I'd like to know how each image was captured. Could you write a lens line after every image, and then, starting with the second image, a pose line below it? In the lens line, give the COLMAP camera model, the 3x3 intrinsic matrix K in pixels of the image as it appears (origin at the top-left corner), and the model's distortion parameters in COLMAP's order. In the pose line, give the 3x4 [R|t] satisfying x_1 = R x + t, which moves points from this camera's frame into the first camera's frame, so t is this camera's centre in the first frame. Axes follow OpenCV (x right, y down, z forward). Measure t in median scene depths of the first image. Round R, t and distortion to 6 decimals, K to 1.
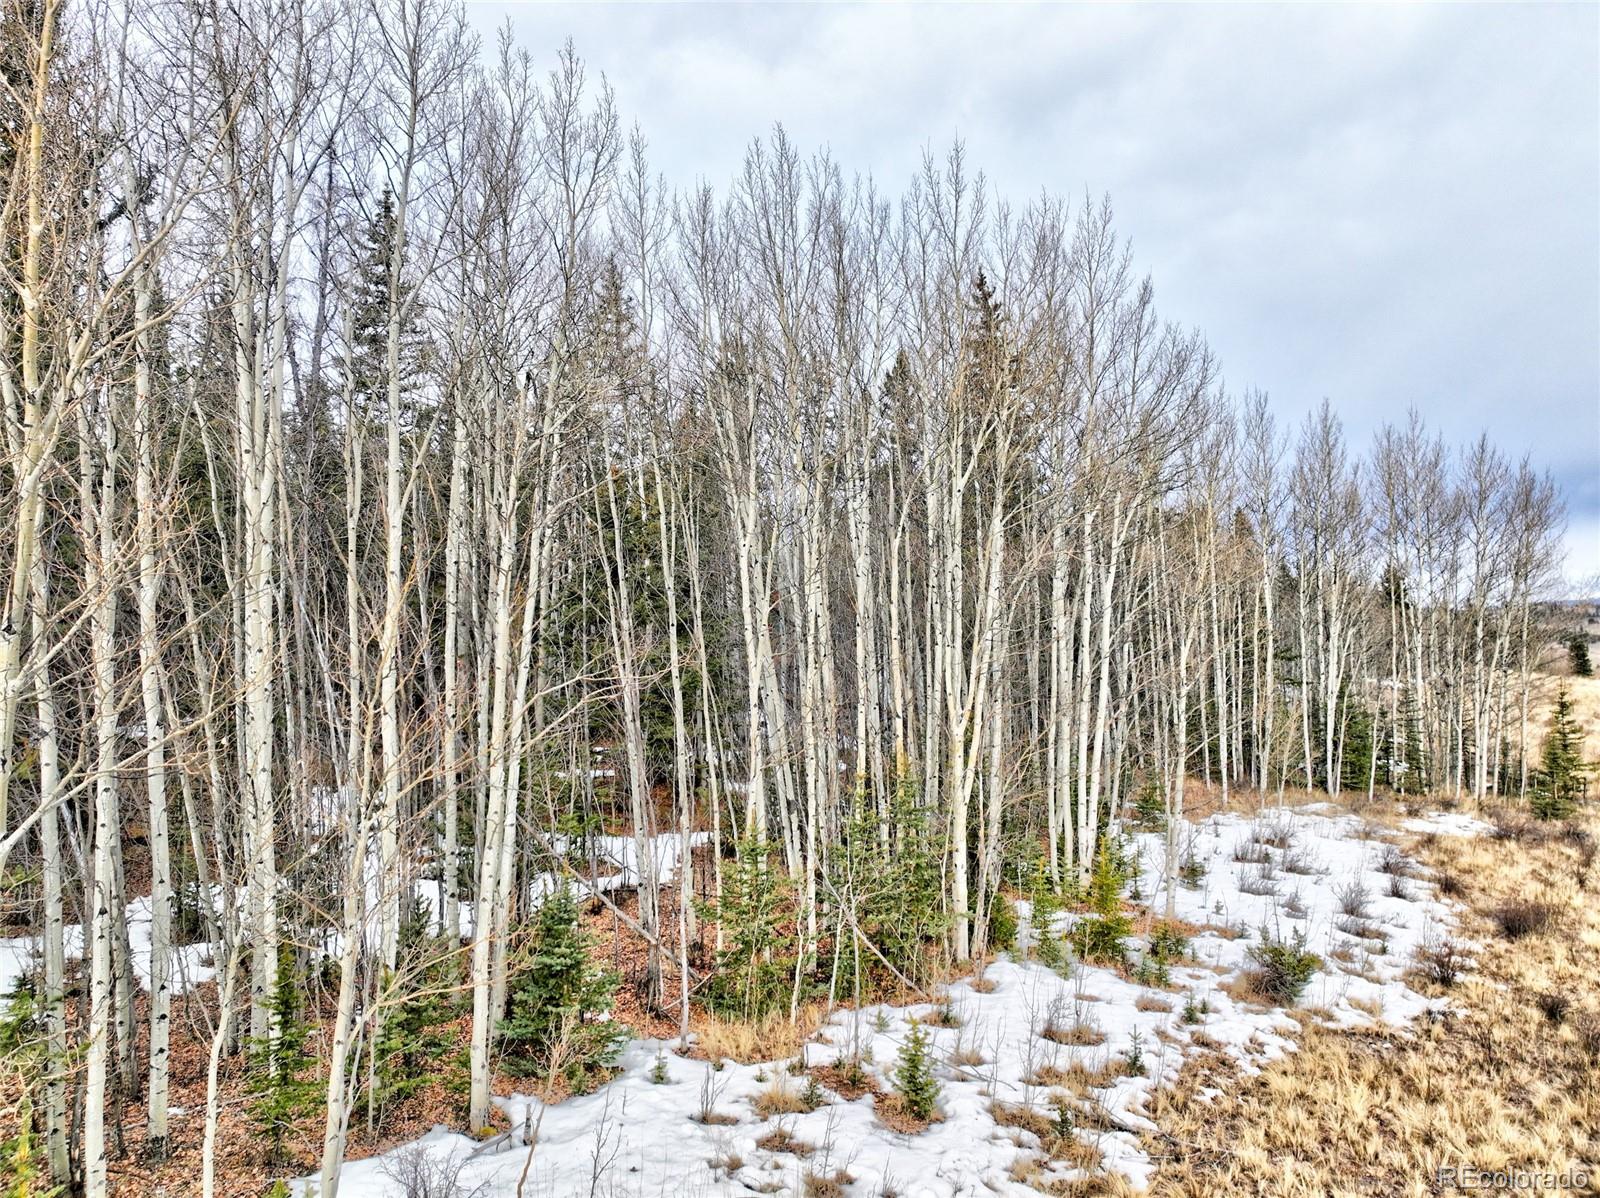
lens RADIAL K [[1147.9, 0, 801.5], [0, 1147.9, 602.7], [0, 0, 1]] dist [0.012781, 0.006012]
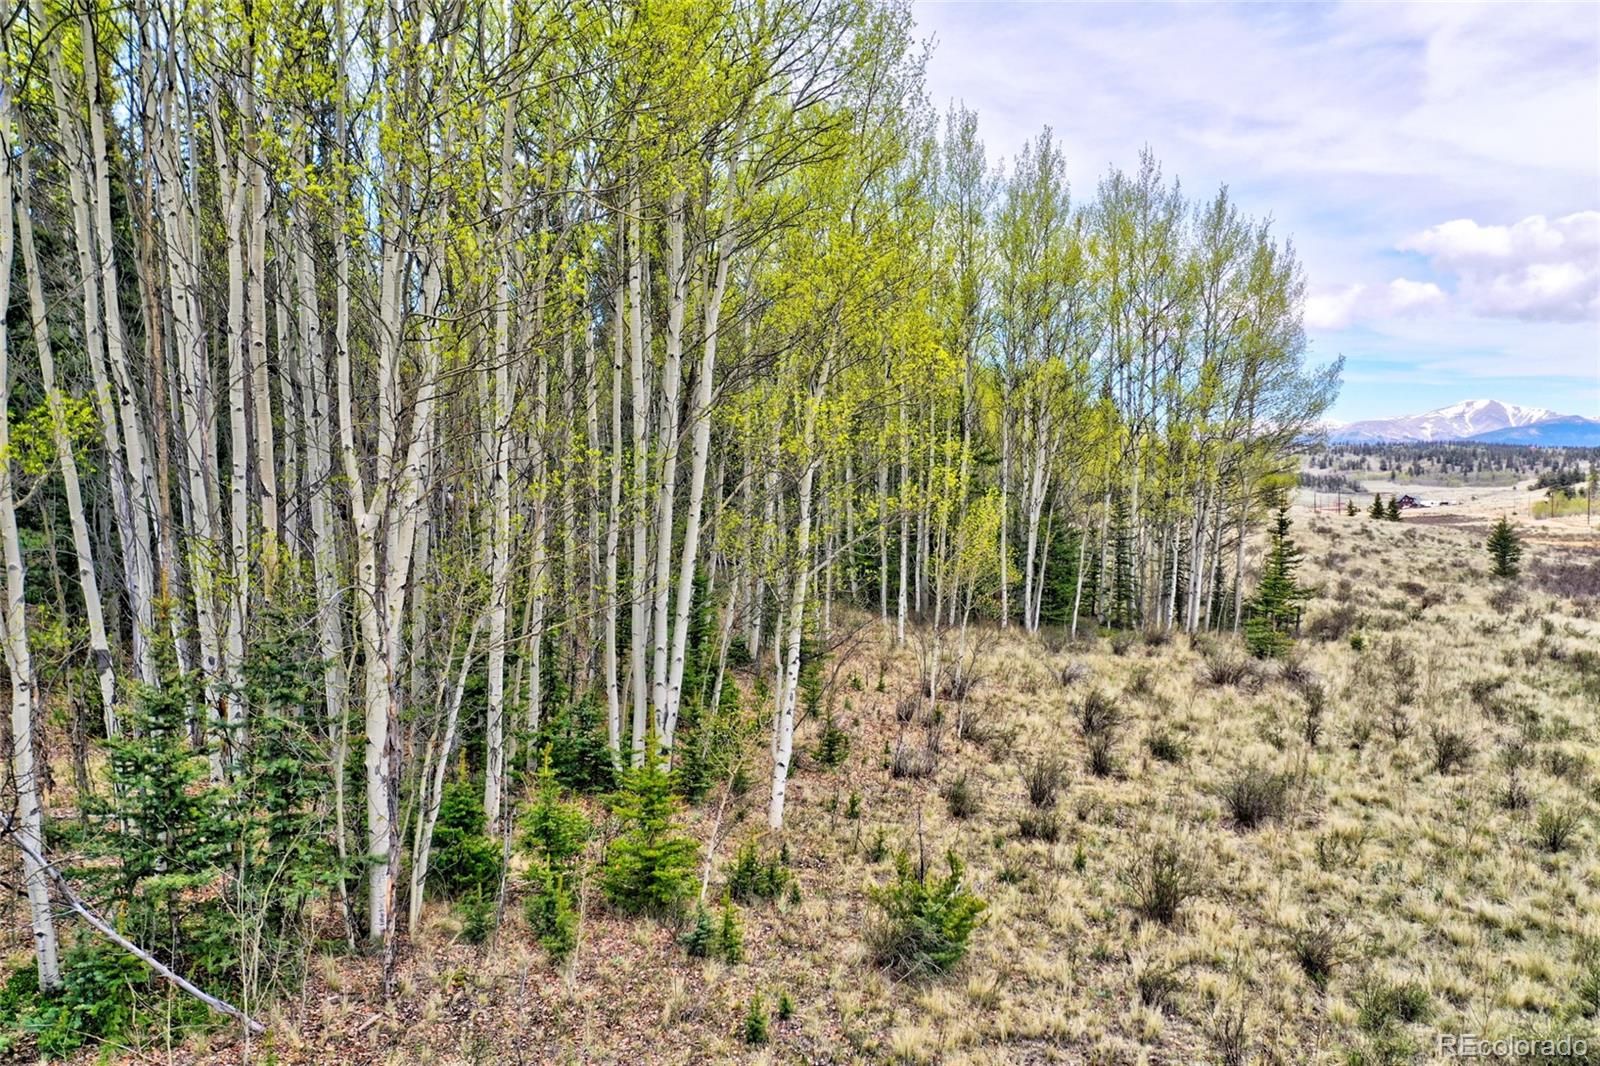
lens RADIAL K [[1263.9, 0, 813.0], [0, 1263.9, 556.8], [0, 0, 1]] dist [-0.001396, 0.016952]
pose [[0.968663, 0.005683, 0.248313, 0.095503], [-0.031650, 0.994413, 0.100704, 0.031889], [-0.246353, -0.105407, 0.963431, 0.193693]]
